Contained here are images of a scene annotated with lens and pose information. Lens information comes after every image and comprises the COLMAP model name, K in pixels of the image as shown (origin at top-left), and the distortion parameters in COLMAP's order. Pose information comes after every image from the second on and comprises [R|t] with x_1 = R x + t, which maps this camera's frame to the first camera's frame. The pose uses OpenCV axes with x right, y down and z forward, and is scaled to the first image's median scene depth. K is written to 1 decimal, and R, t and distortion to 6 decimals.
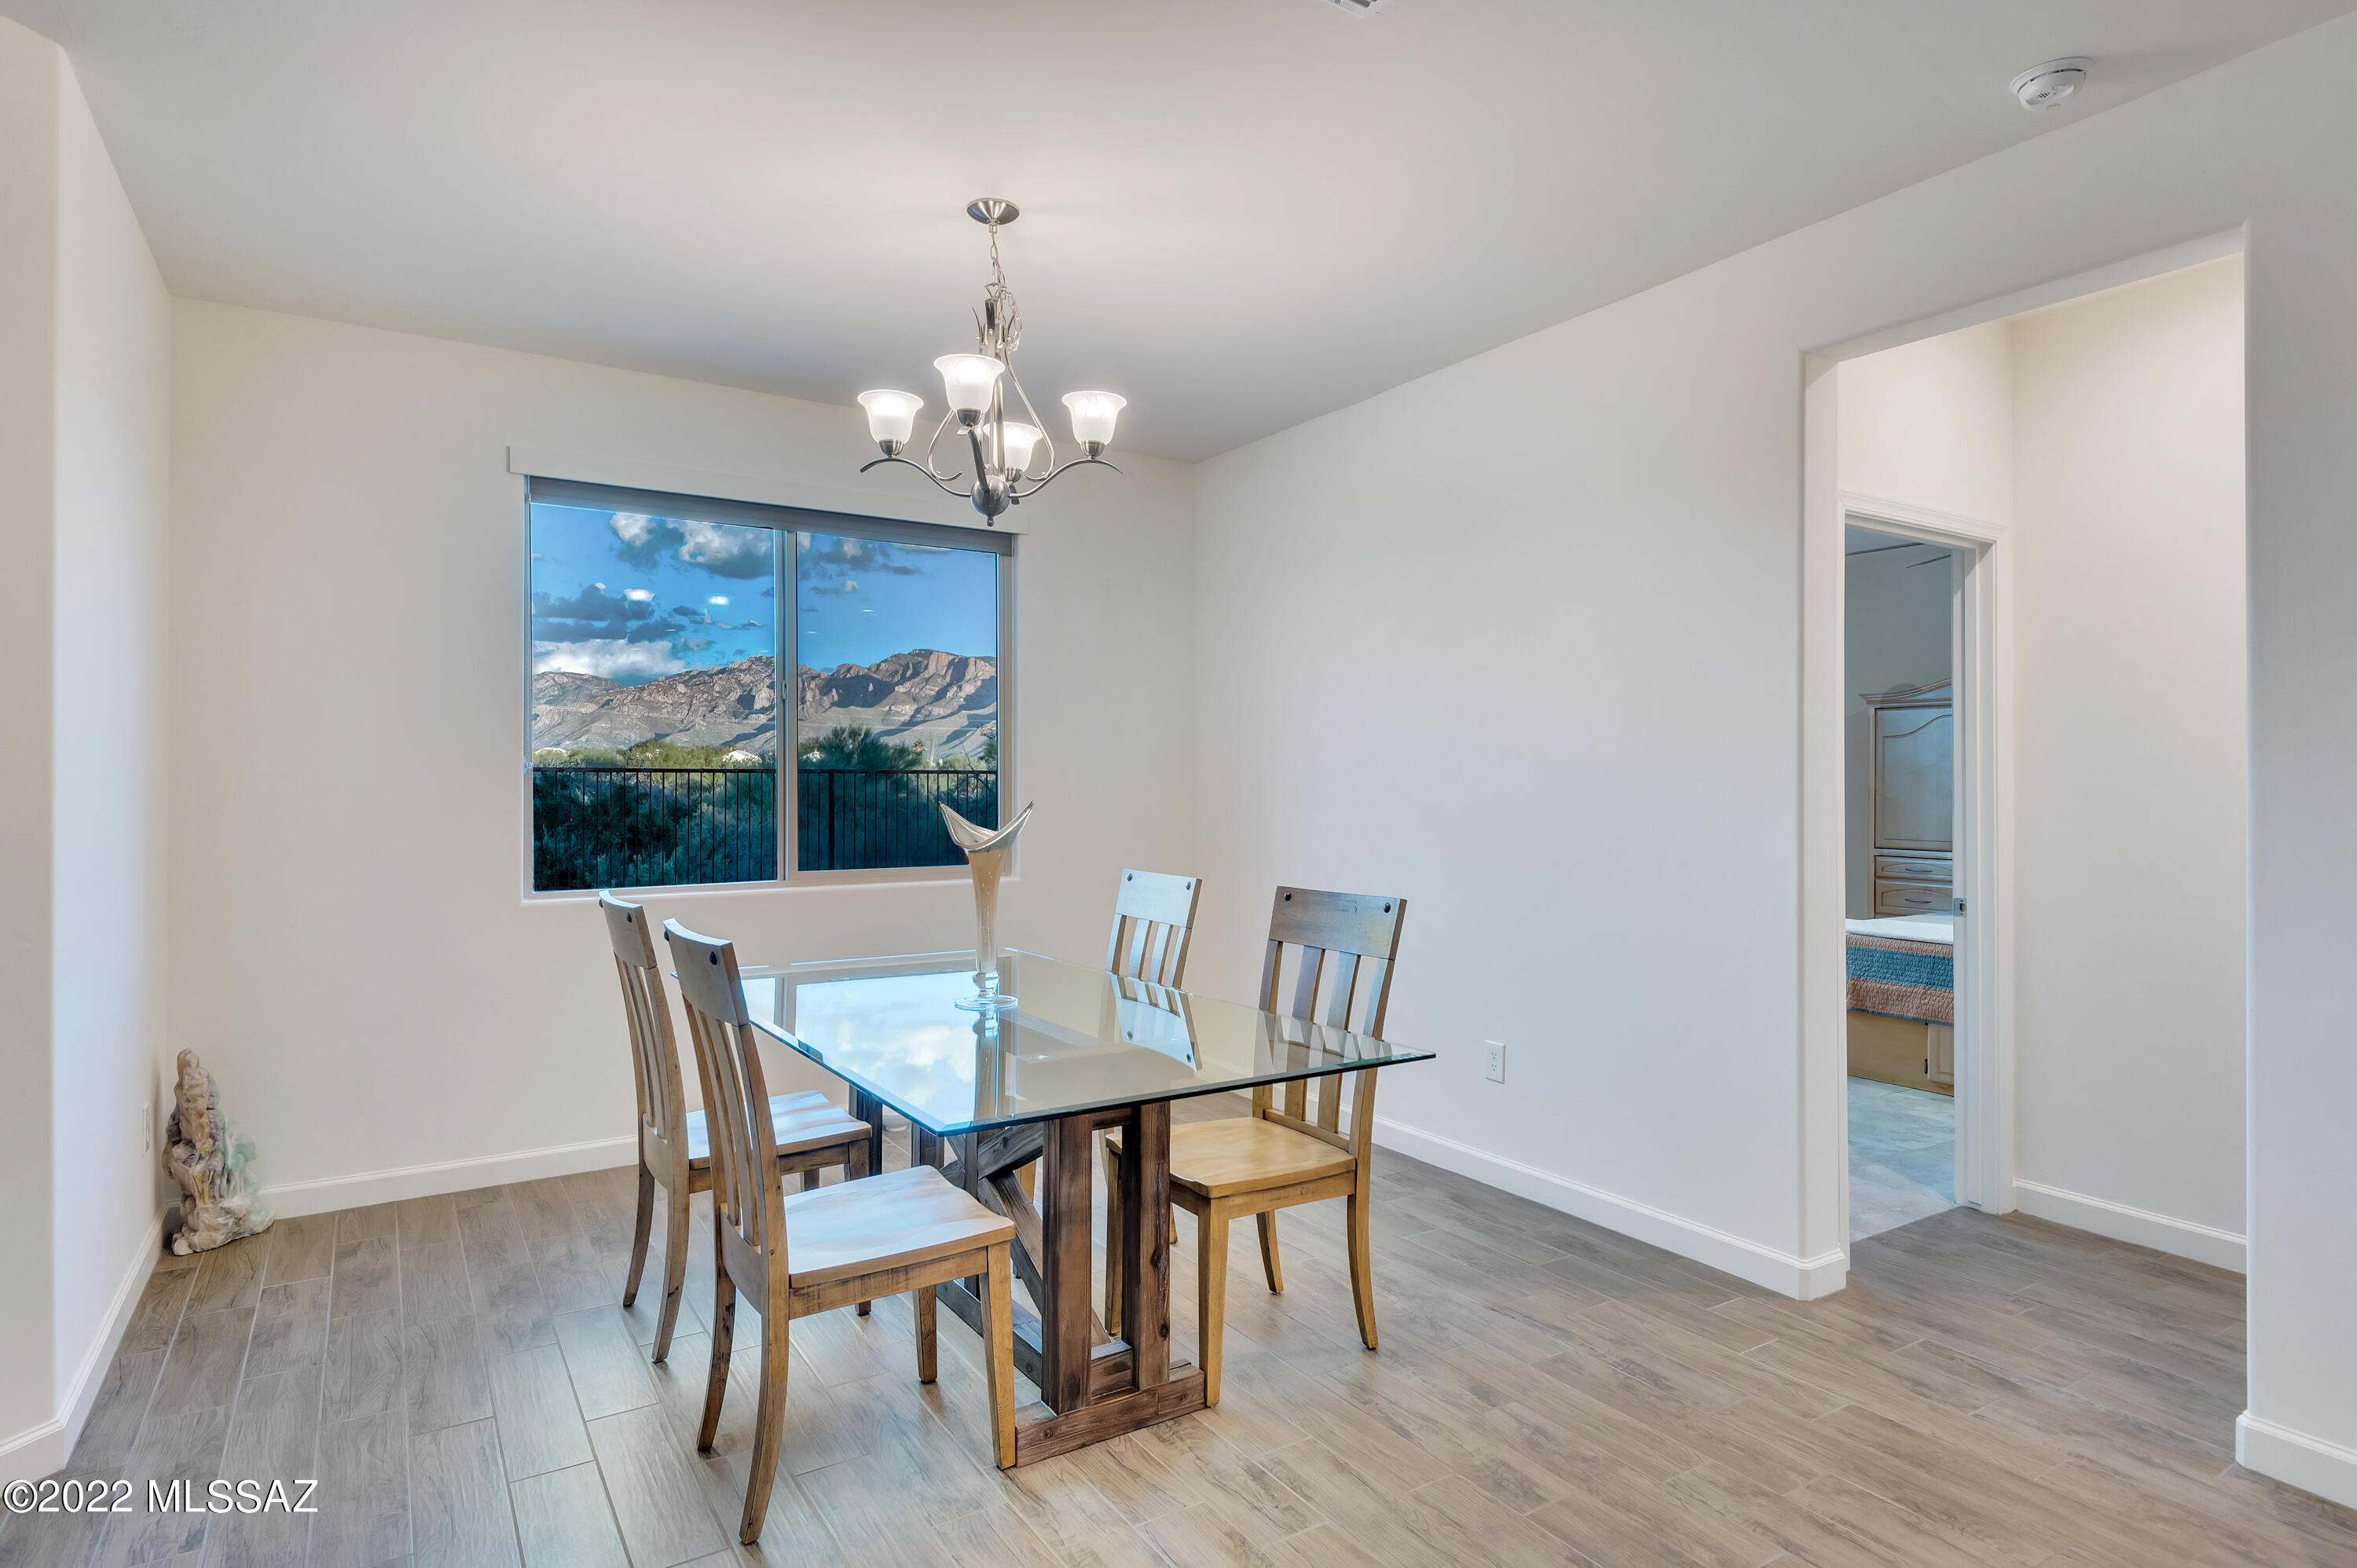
lens RADIAL K [[1267.1, 0, 1162.8], [0, 1267.1, 777.6], [0, 0, 1]] dist [0.013519, -0.003471]
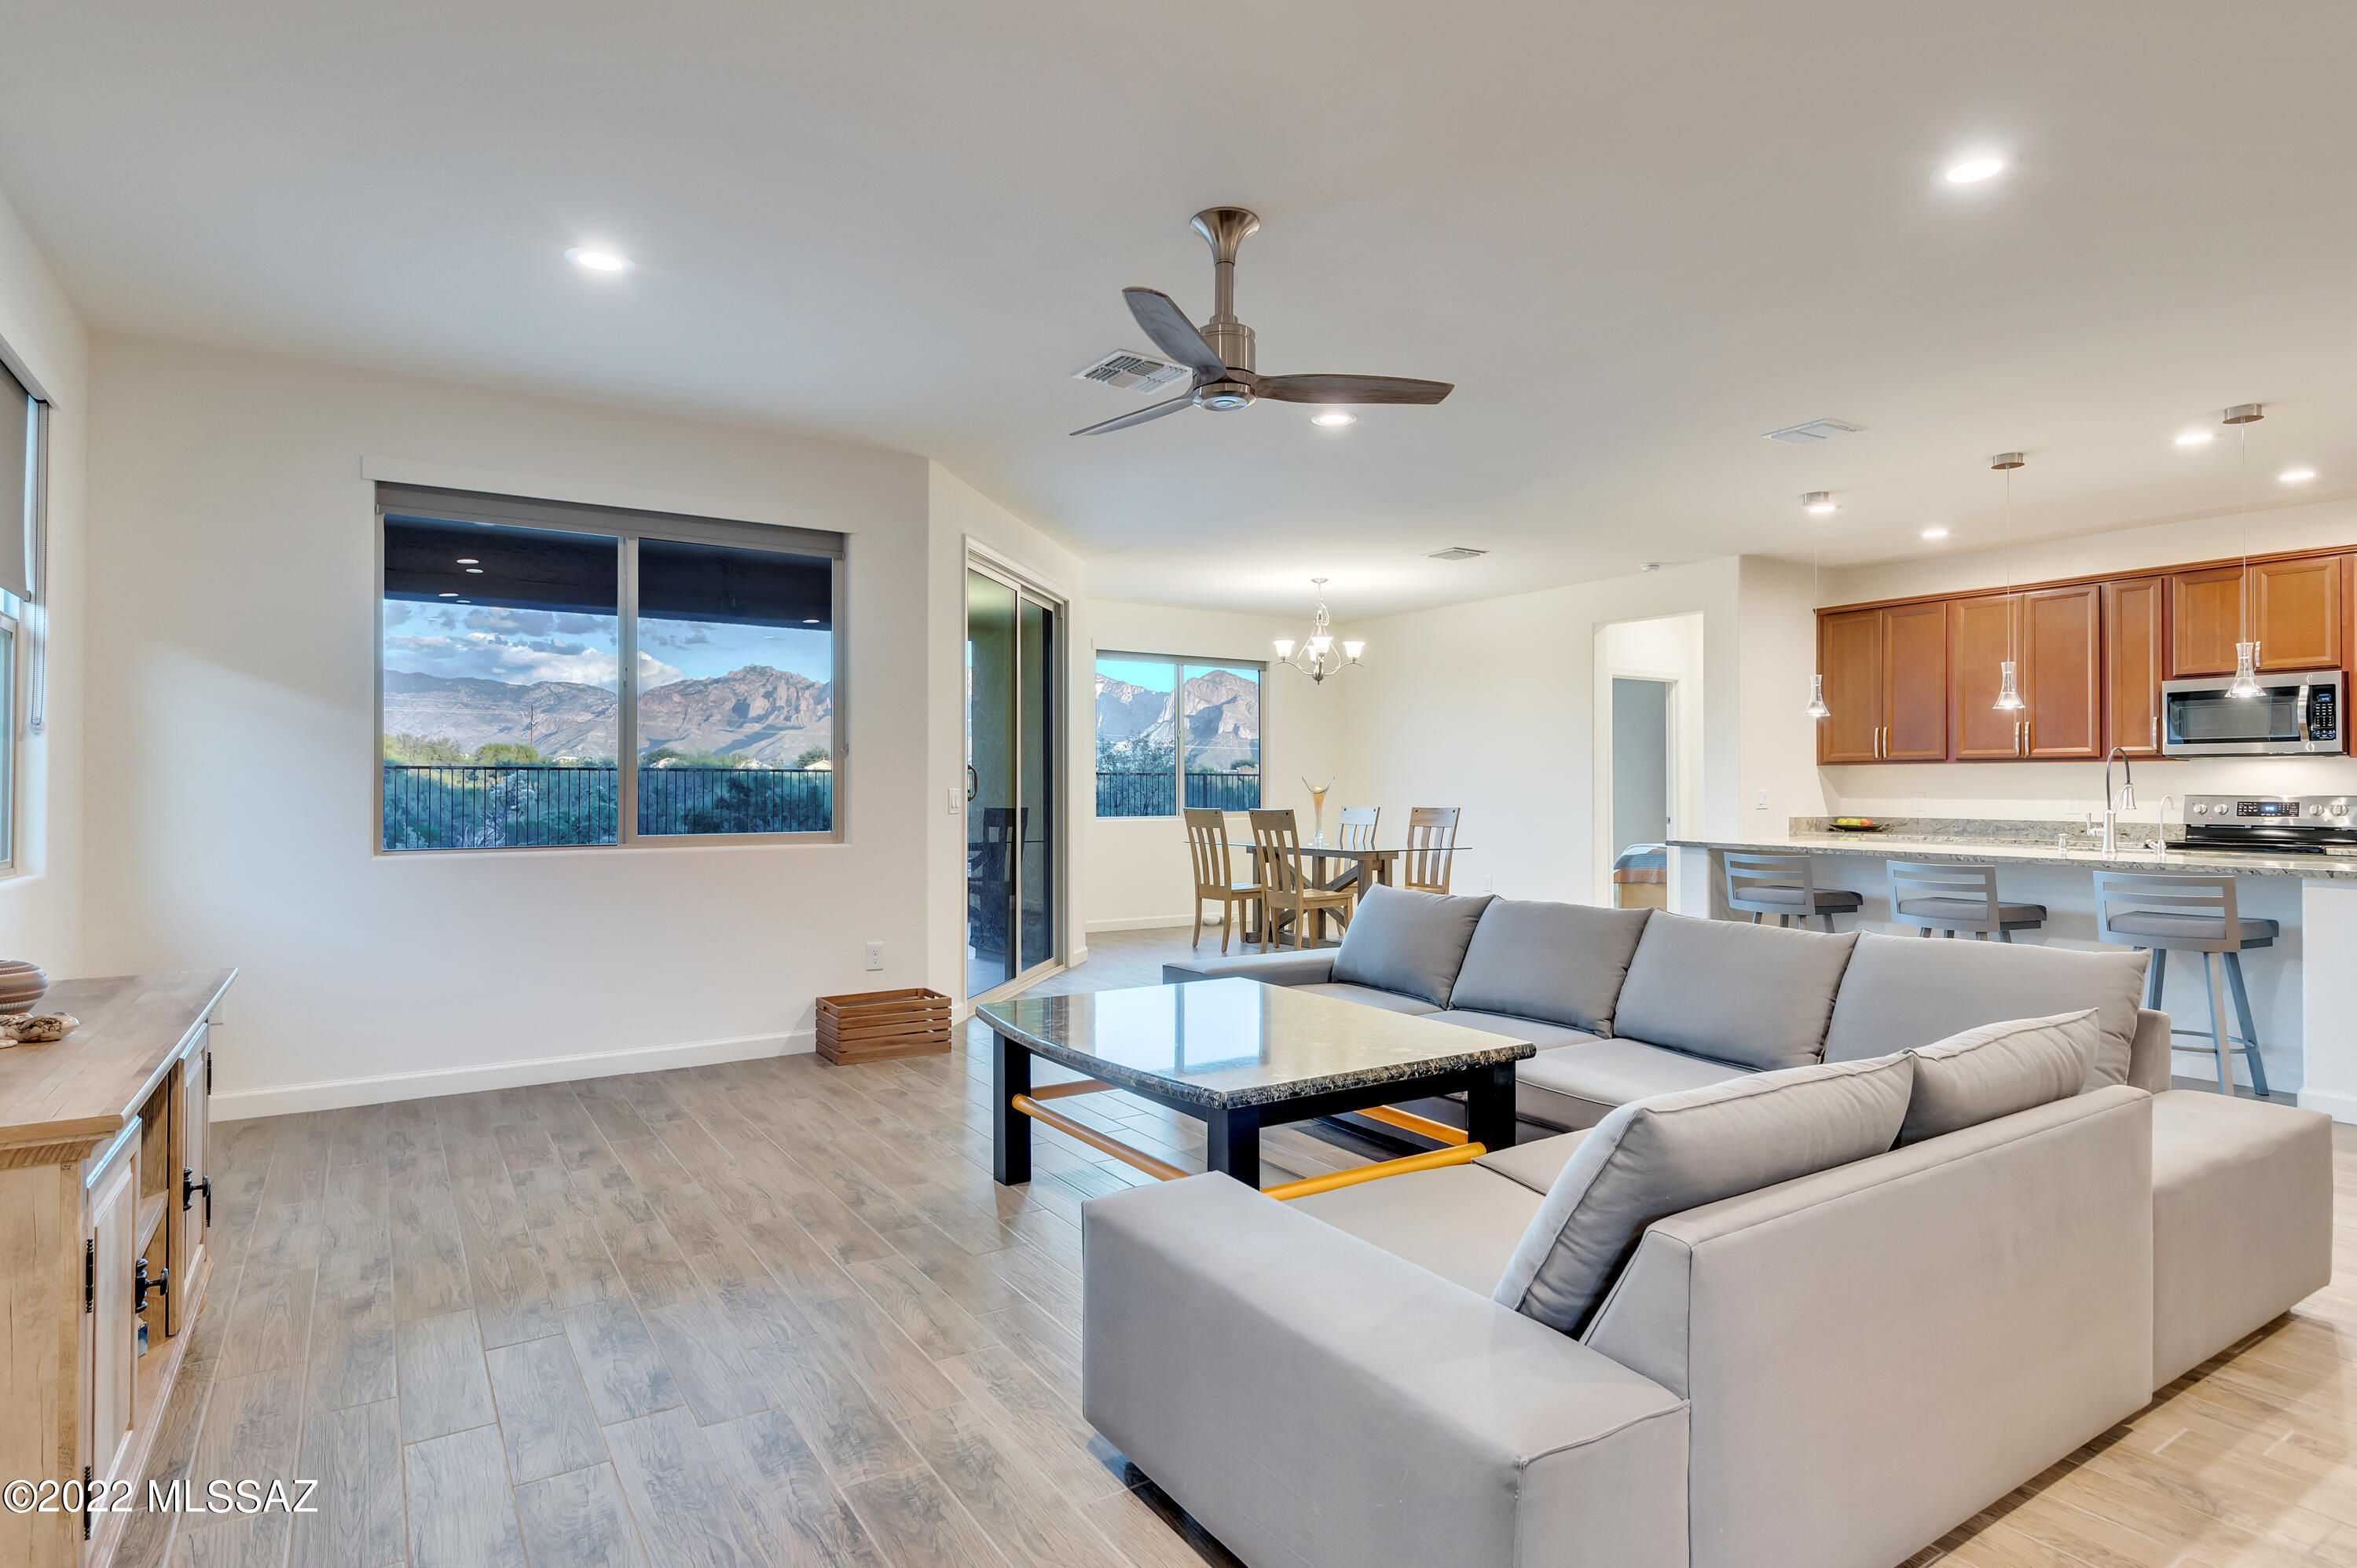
lens RADIAL K [[1267.1, 0, 1163.1], [0, 1267.1, 783.9], [0, 0, 1]] dist [0.013519, -0.003471]
pose [[0.999929, 0.000961, 0.011871, -0.444376], [-0.000935, 0.999997, -0.002194, 0.034424], [-0.011873, 0.002183, 0.999927, -1.632386]]
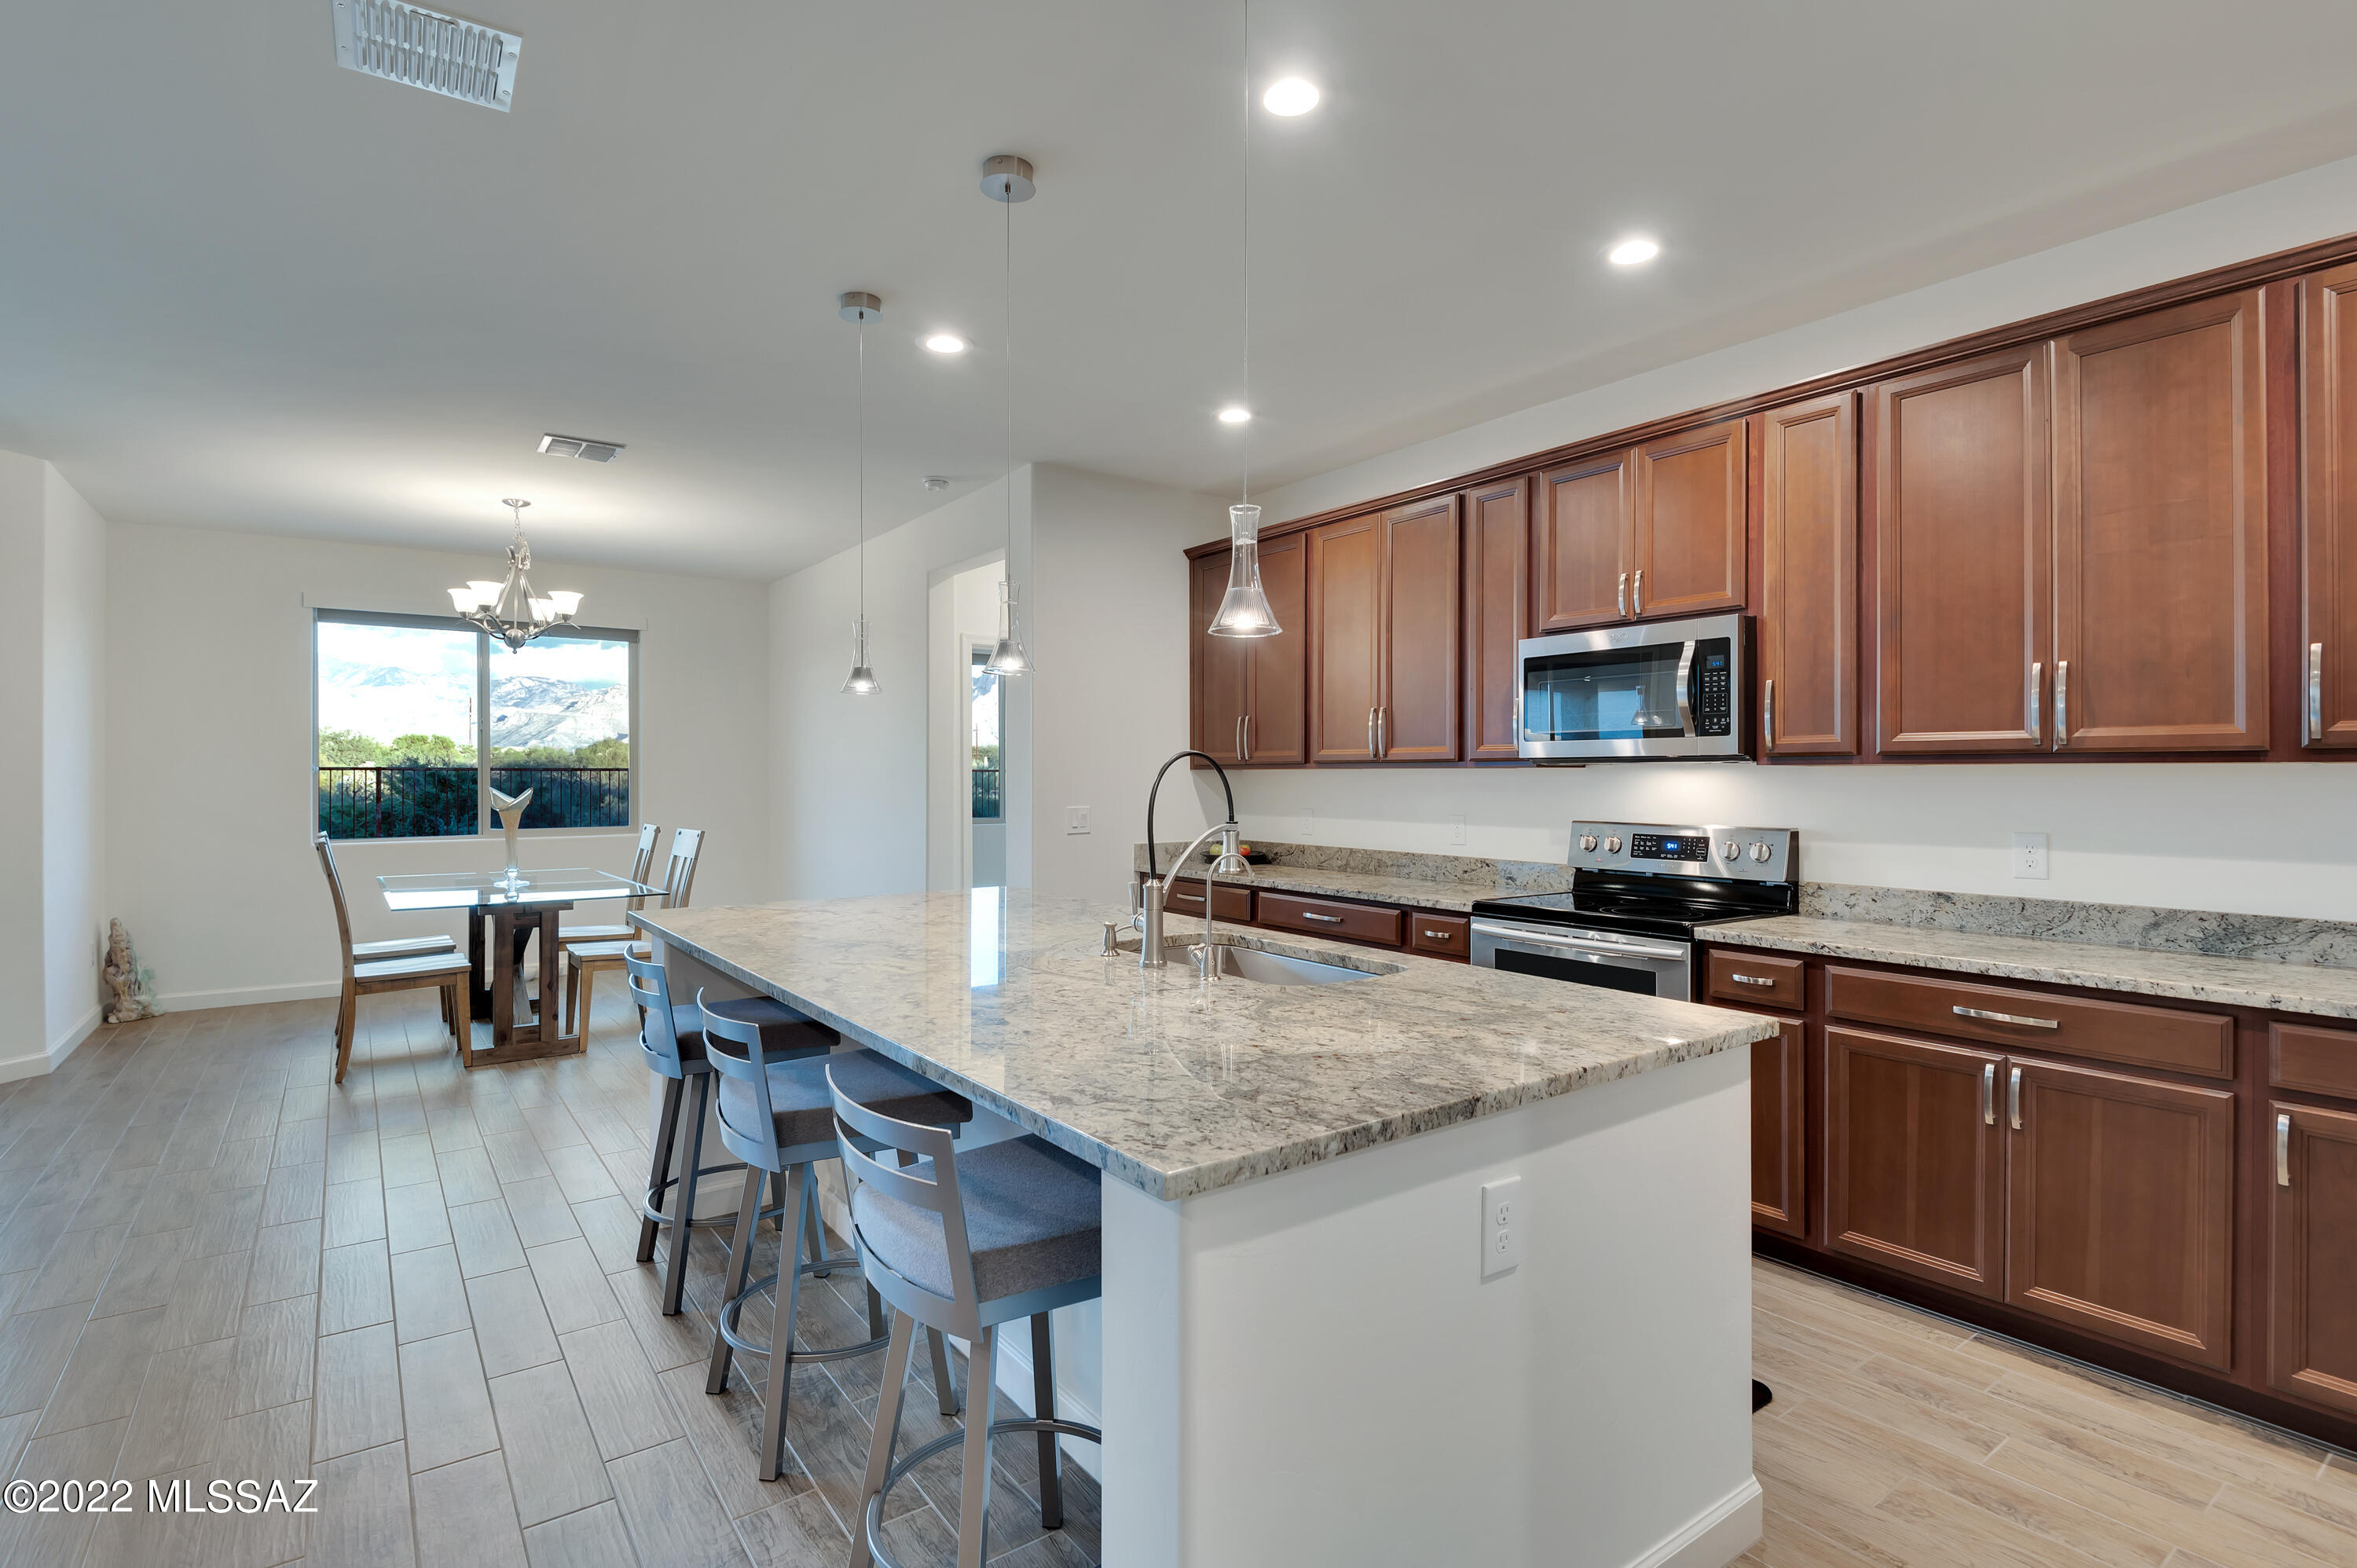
lens RADIAL K [[1147.6, 0, 1167.3], [0, 1147.6, 773.3], [0, 0, 1]] dist [0.003375, -0.002369]
pose [[0.997984, -0.002360, 0.063429, 0.672306], [0.002341, 0.999997, 0.000380, -0.001583], [-0.063430, -0.000231, 0.997986, -0.786442]]
